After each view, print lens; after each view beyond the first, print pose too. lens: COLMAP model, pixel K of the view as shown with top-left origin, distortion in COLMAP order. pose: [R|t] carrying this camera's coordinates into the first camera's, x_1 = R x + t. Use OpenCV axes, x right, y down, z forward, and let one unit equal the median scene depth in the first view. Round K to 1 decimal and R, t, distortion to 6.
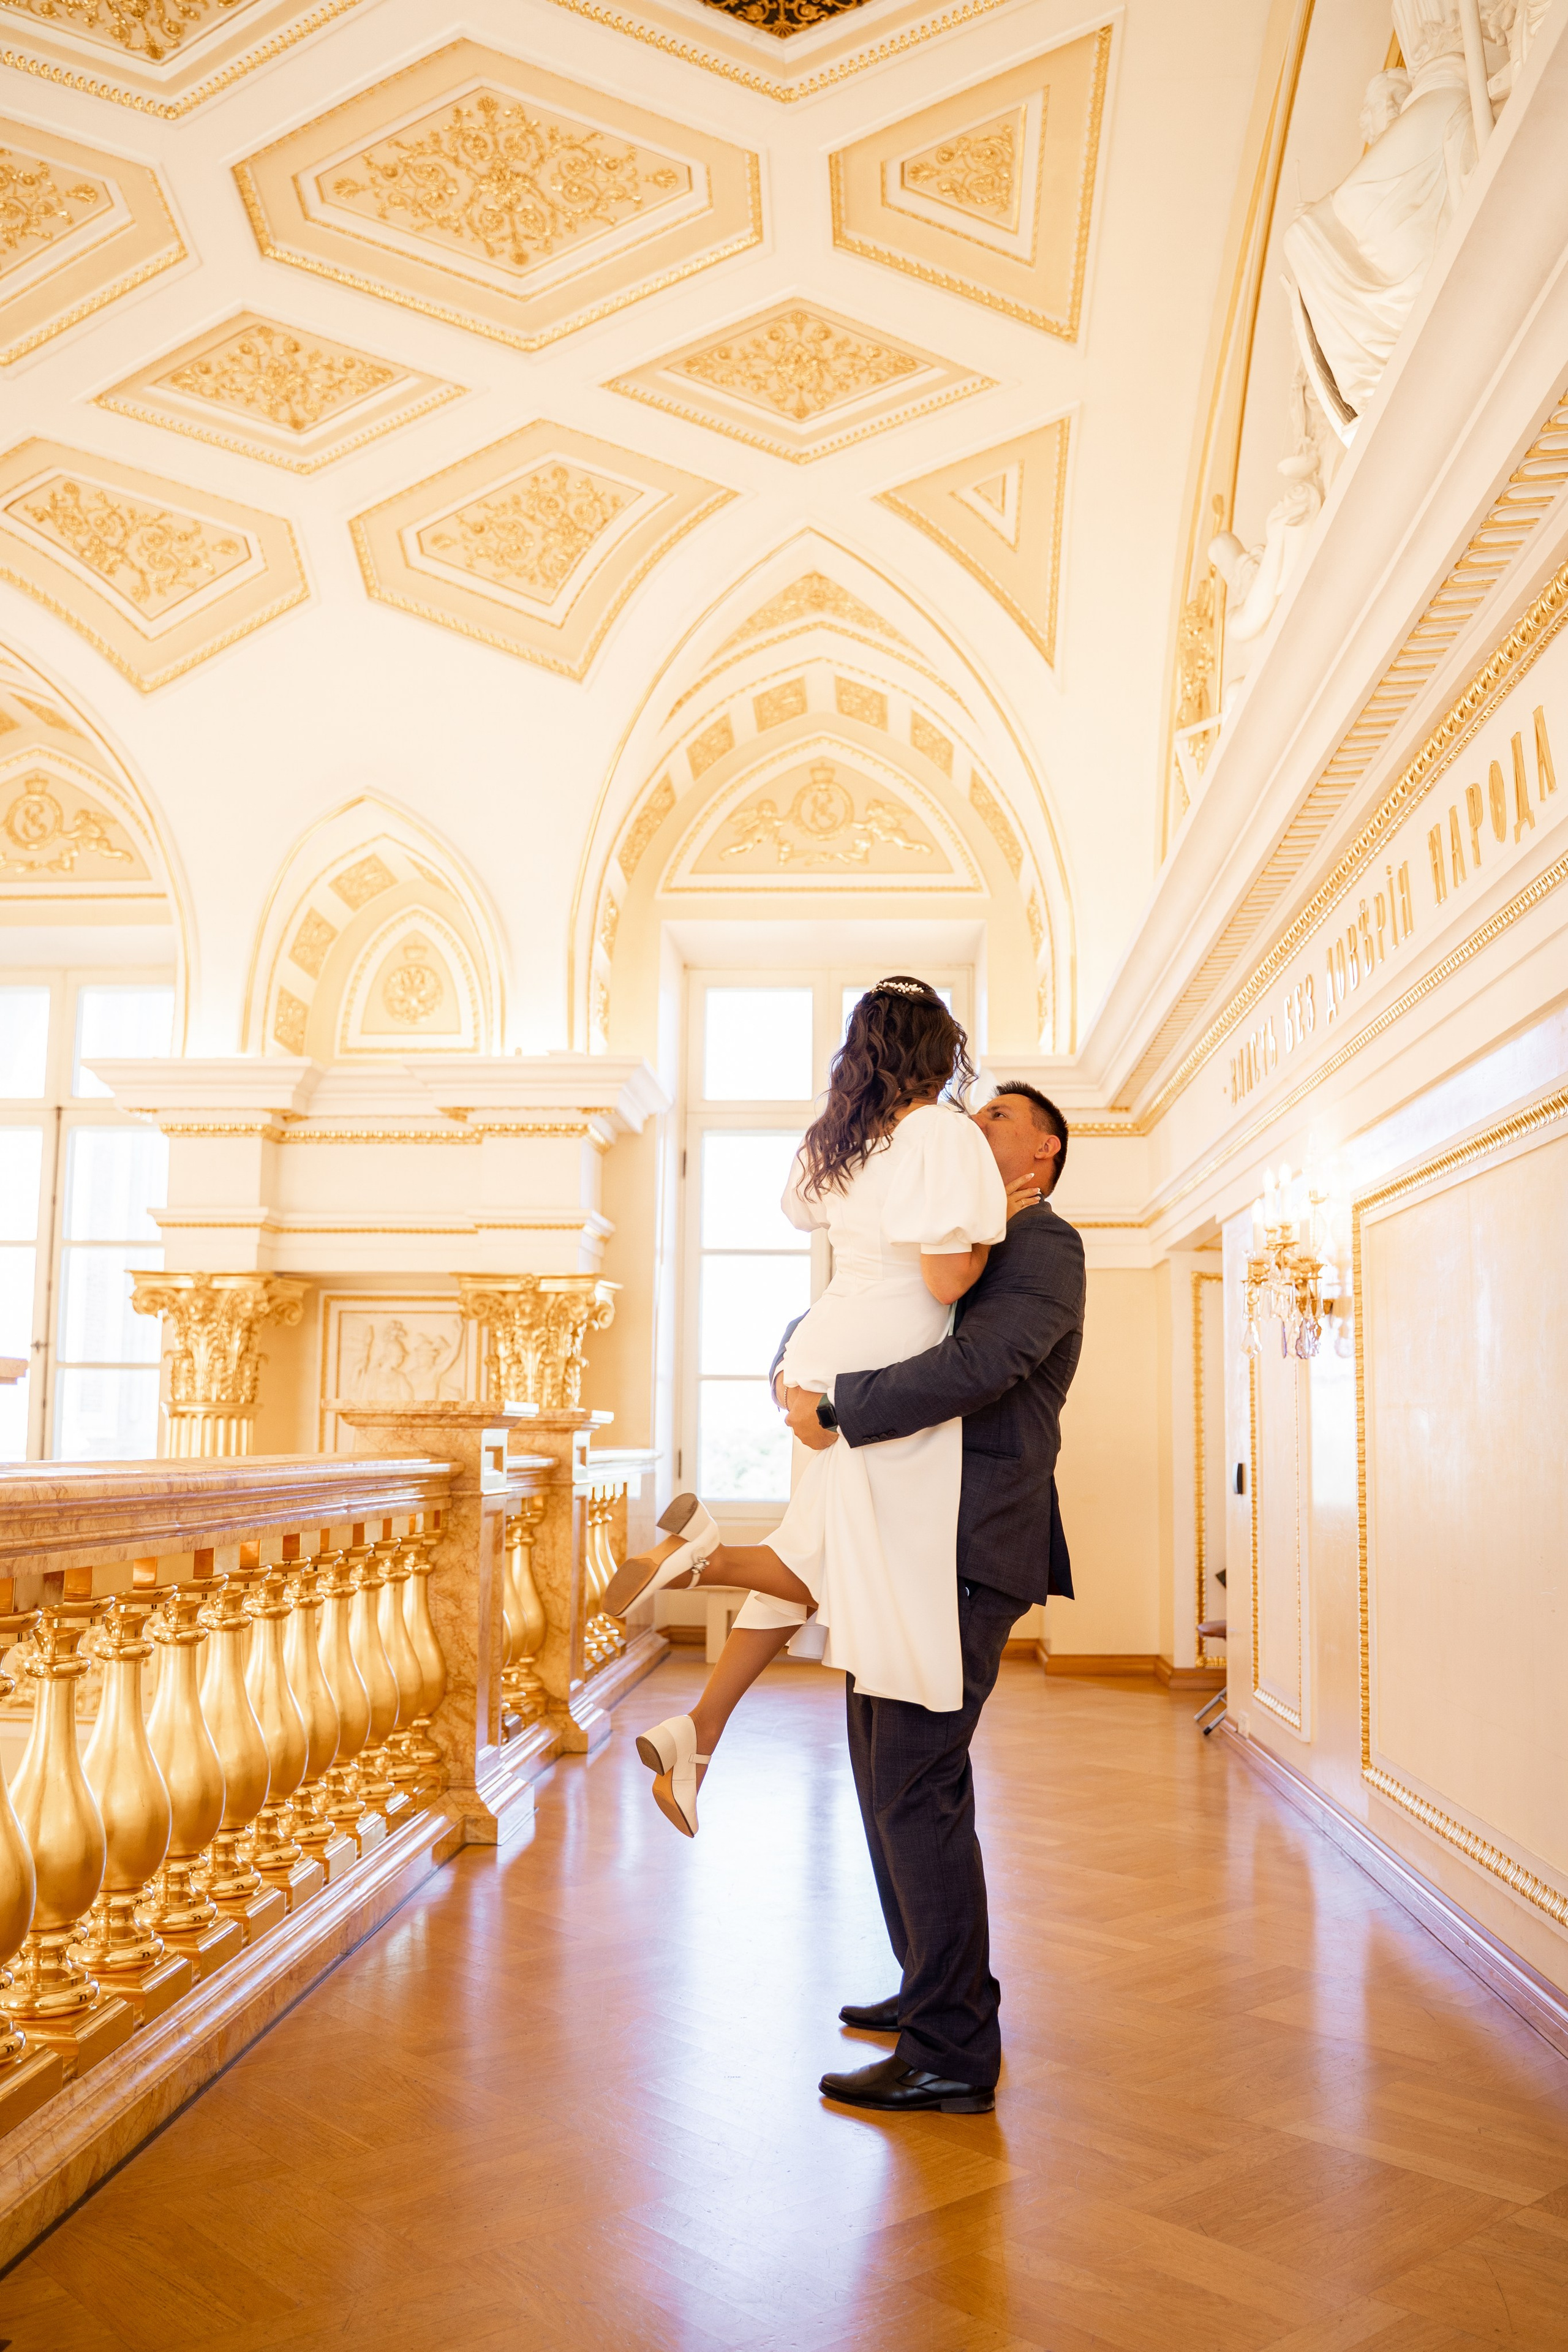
lens RADIAL K [[1996.3, 0, 784.2], [0, 1996.3, 1199.4], [0, 0, 1]] dist [-0.118284, 0.096457]
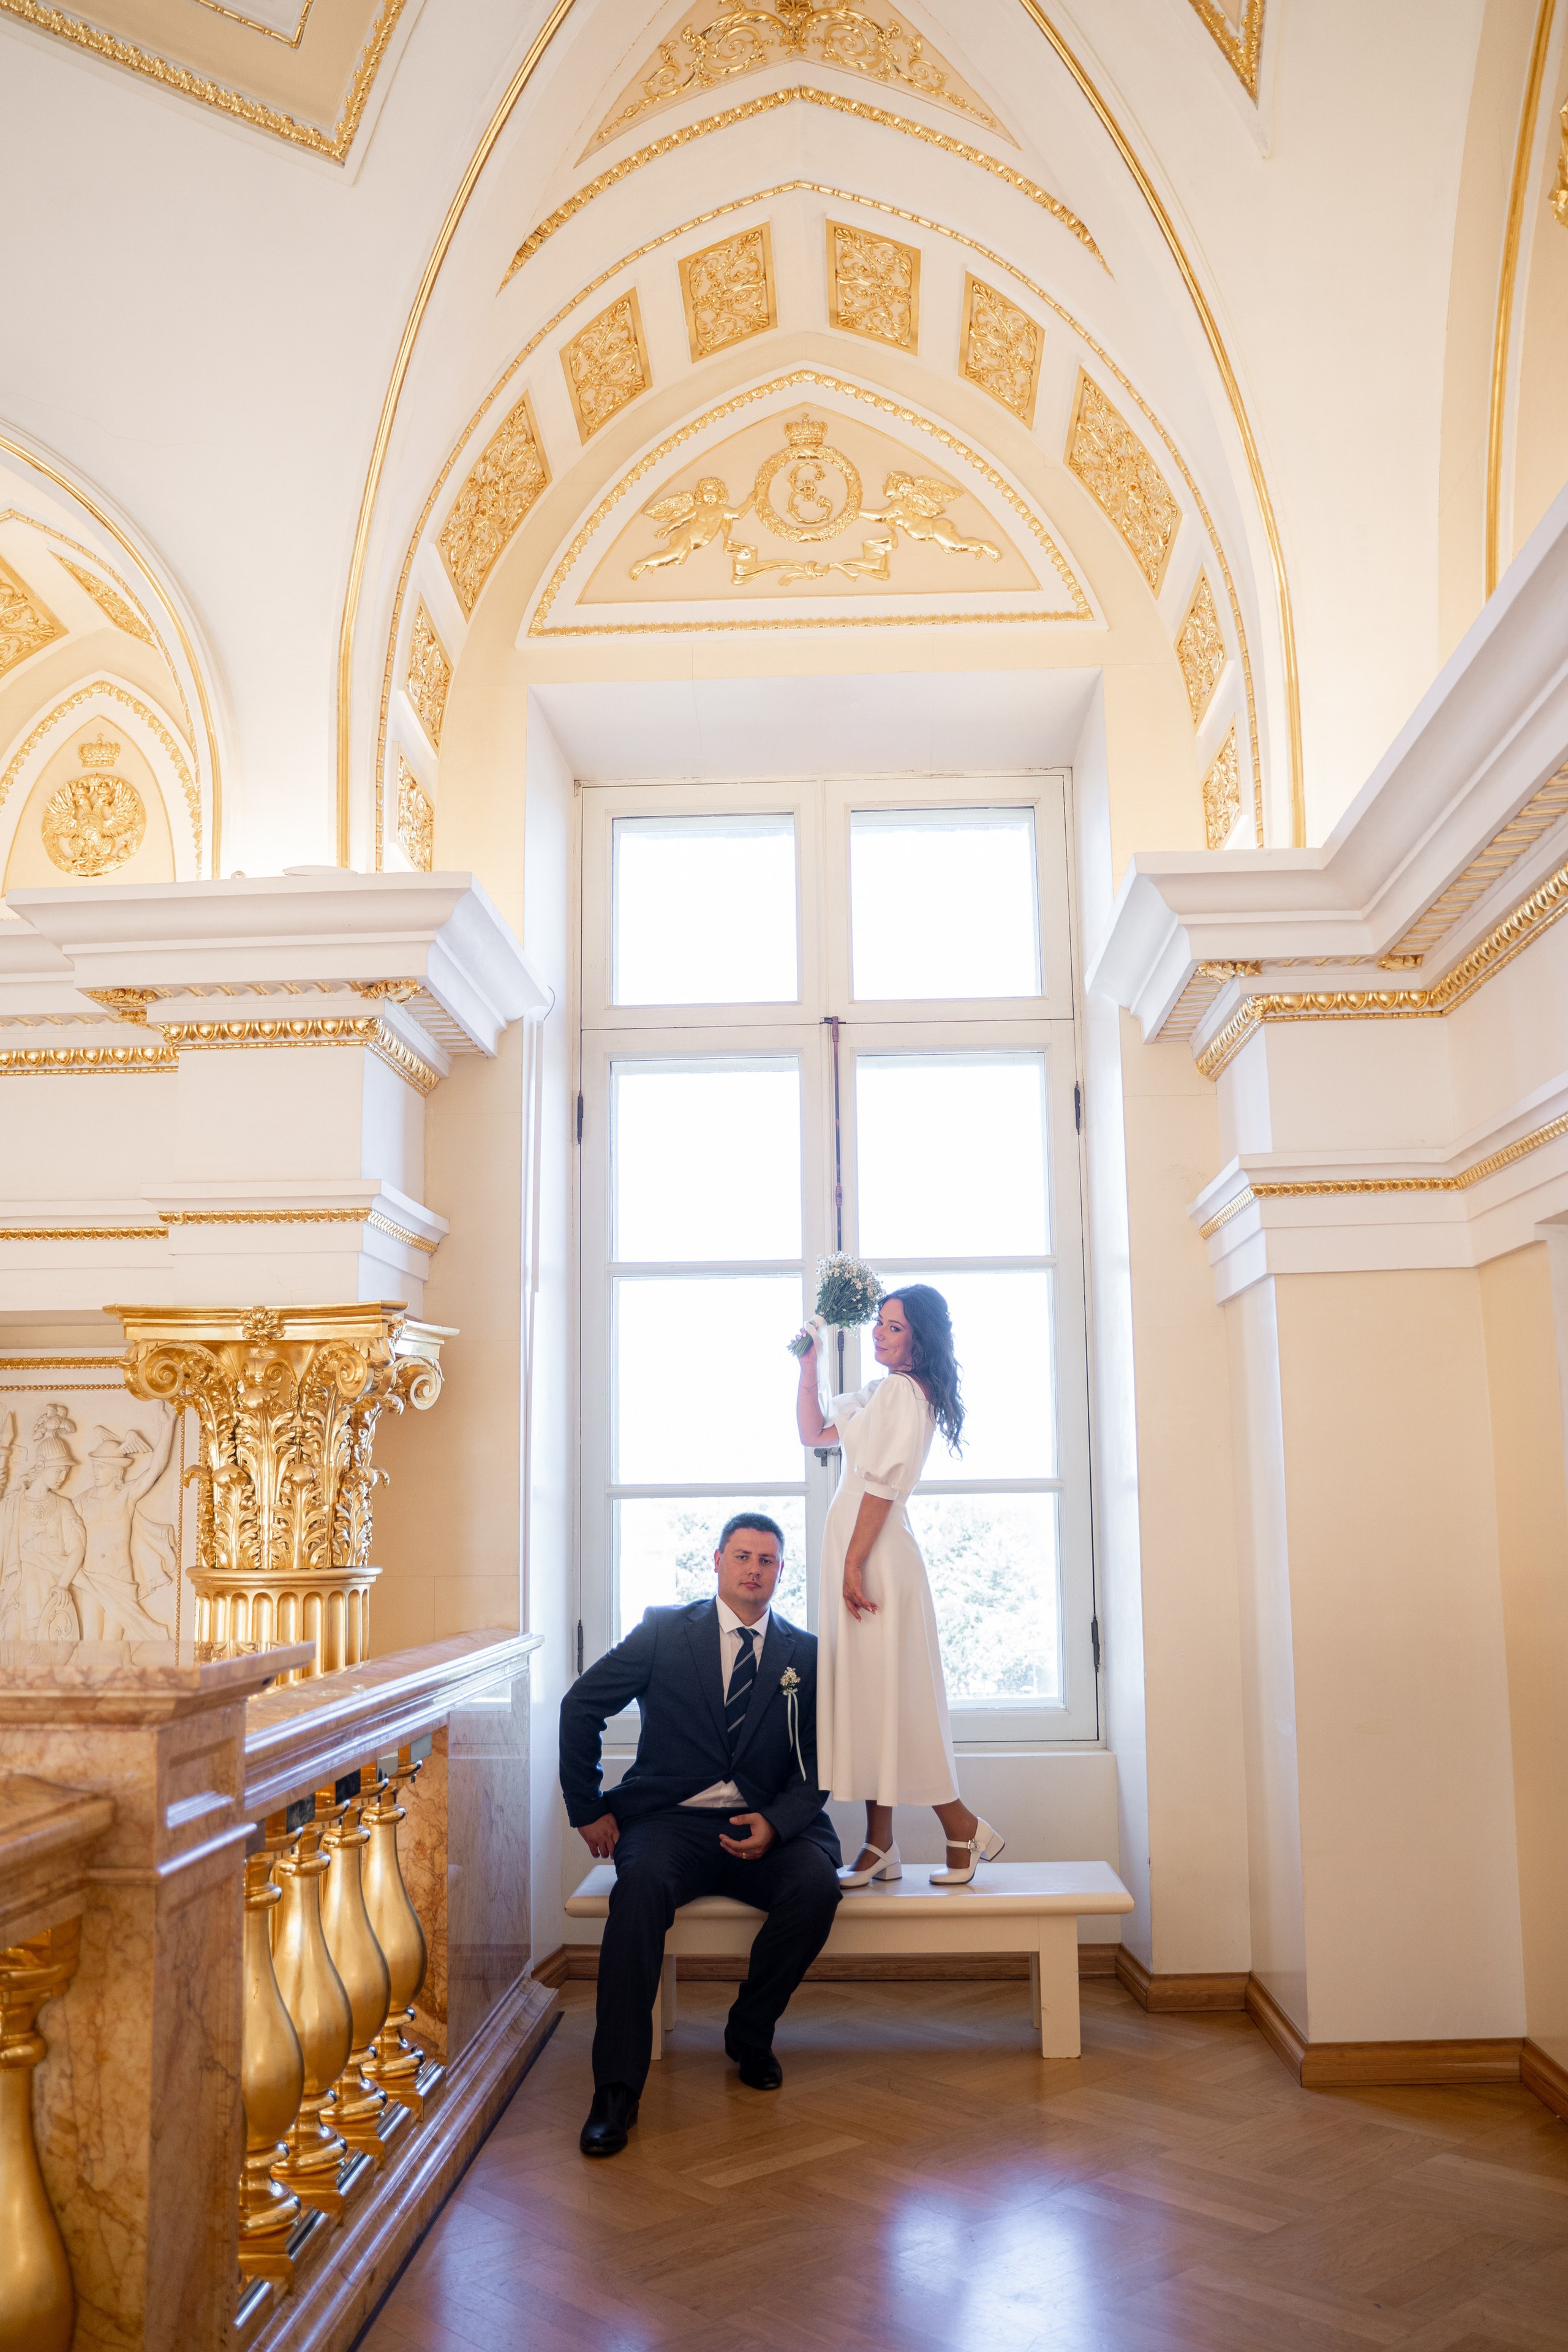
lens RADIAL K [[1996.3, 0, 784.2], [0, 1996.3, 1199.4], [0, 0, 1]] dist [-0.118284, 0.096457]
pose [[0.999650, -0.022409, 0.014053, 0.000088], [0.022867, 0.999182, -0.033339, 0.028216], [-0.013294, 0.033648, 0.999345, 0.463862]]
